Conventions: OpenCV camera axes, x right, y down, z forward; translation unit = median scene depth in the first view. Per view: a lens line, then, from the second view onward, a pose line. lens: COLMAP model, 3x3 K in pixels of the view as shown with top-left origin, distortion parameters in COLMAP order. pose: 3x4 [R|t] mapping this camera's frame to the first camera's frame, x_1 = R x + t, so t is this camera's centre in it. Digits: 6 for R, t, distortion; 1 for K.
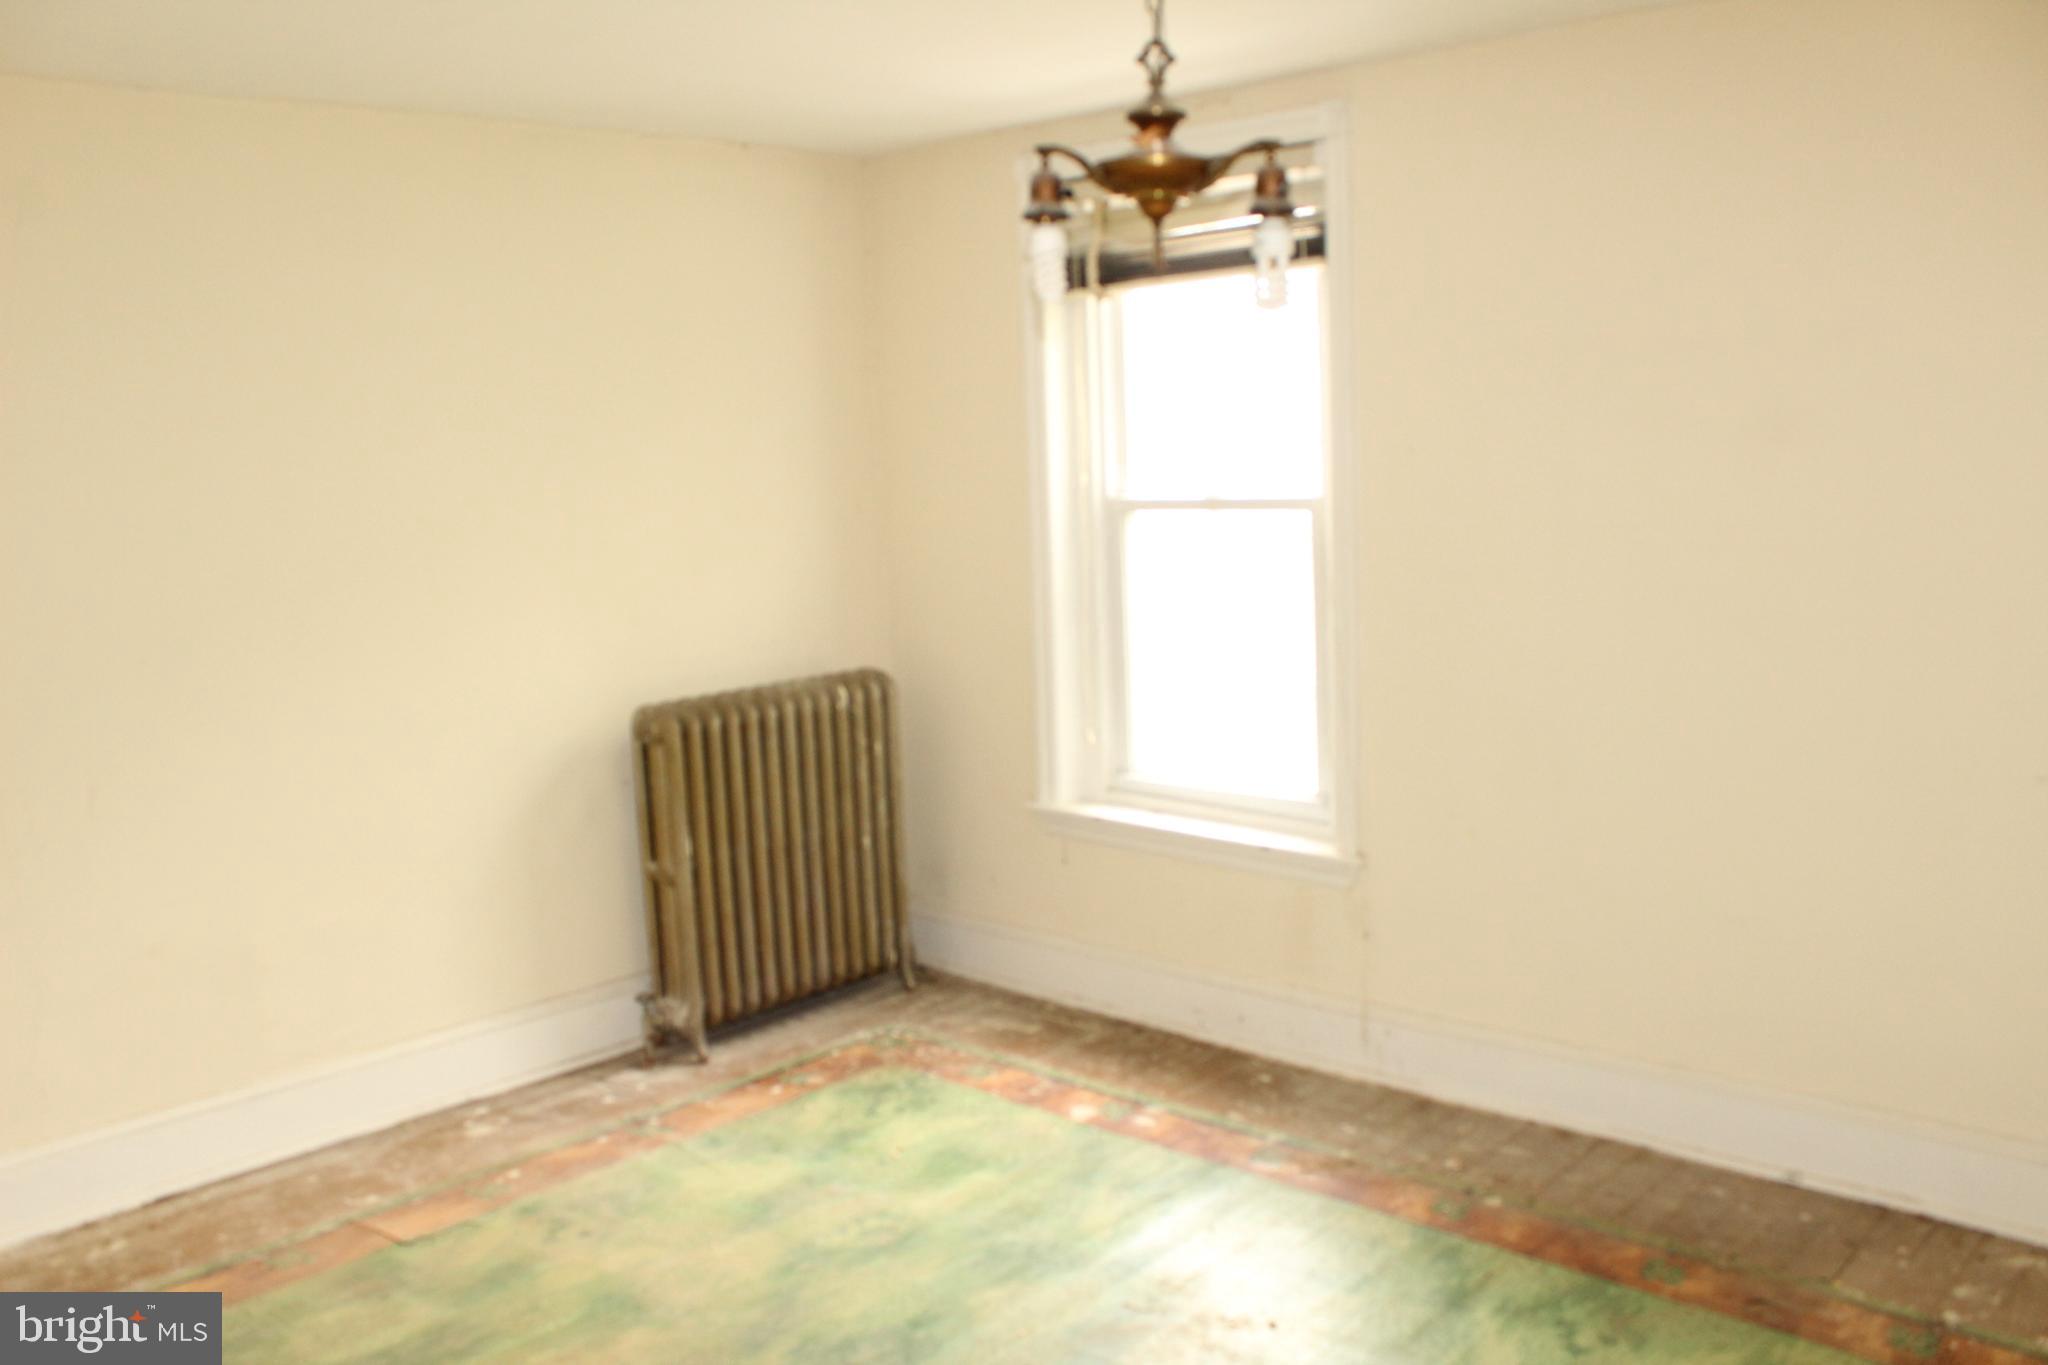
lens RADIAL K [[1717.9, 0, 1006.4], [0, 1717.9, 692.6], [0, 0, 1]] dist [-0.169127, 0.154659]
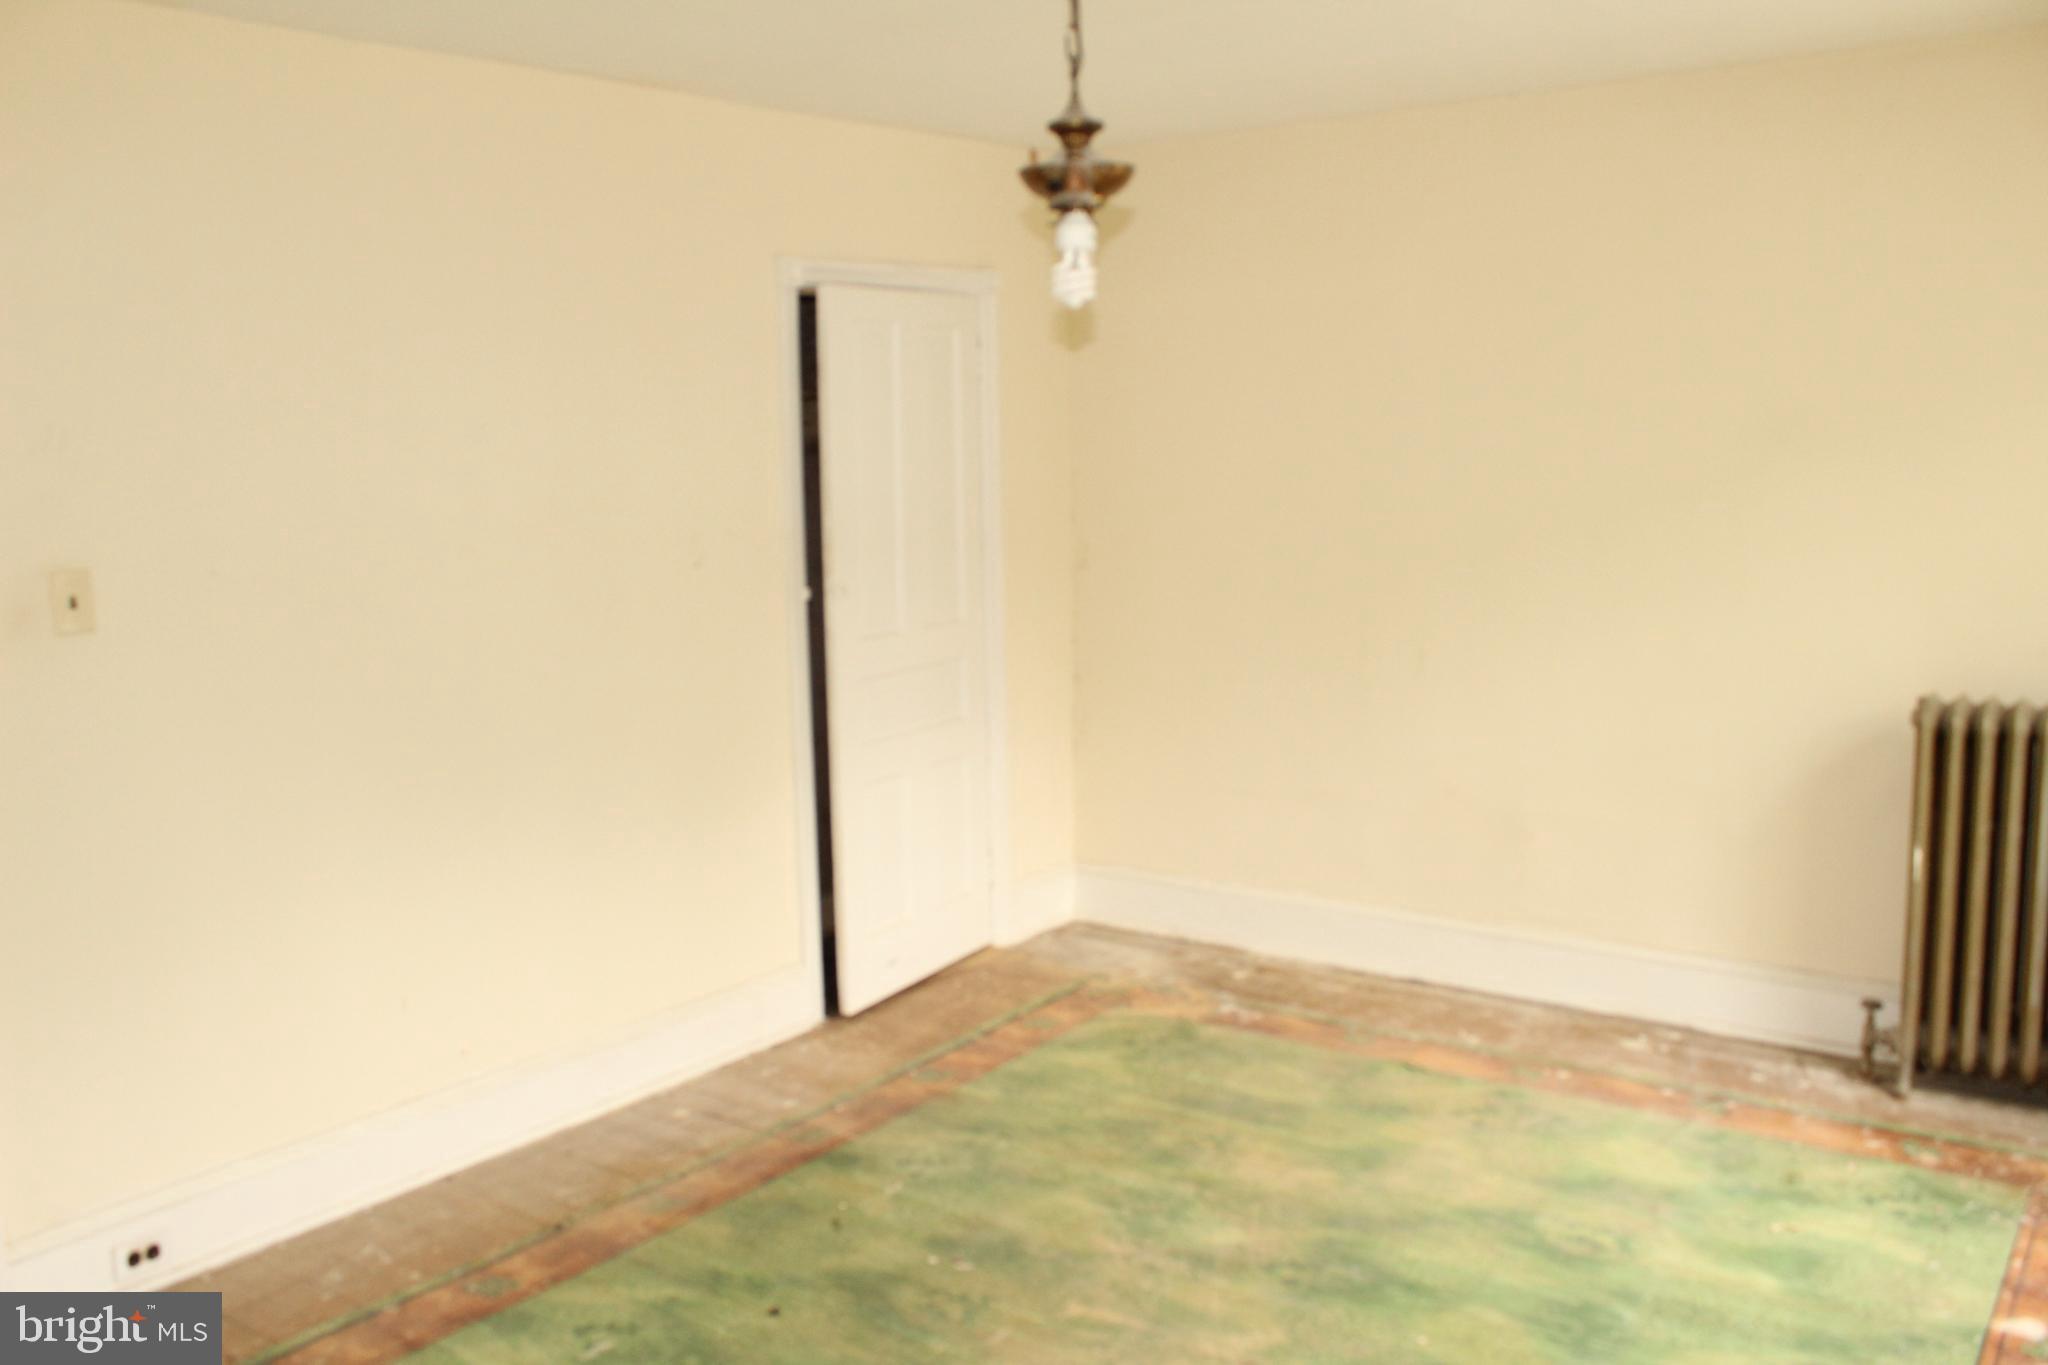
lens RADIAL K [[1717.9, 0, 1006.4], [0, 1717.9, 692.6], [0, 0, 1]] dist [-0.169127, 0.154659]
pose [[0.160822, 0.197738, -0.966973, 0.615214], [-0.136355, 0.974782, 0.176657, -0.089609], [0.977519, 0.103441, 0.183729, 0.410123]]
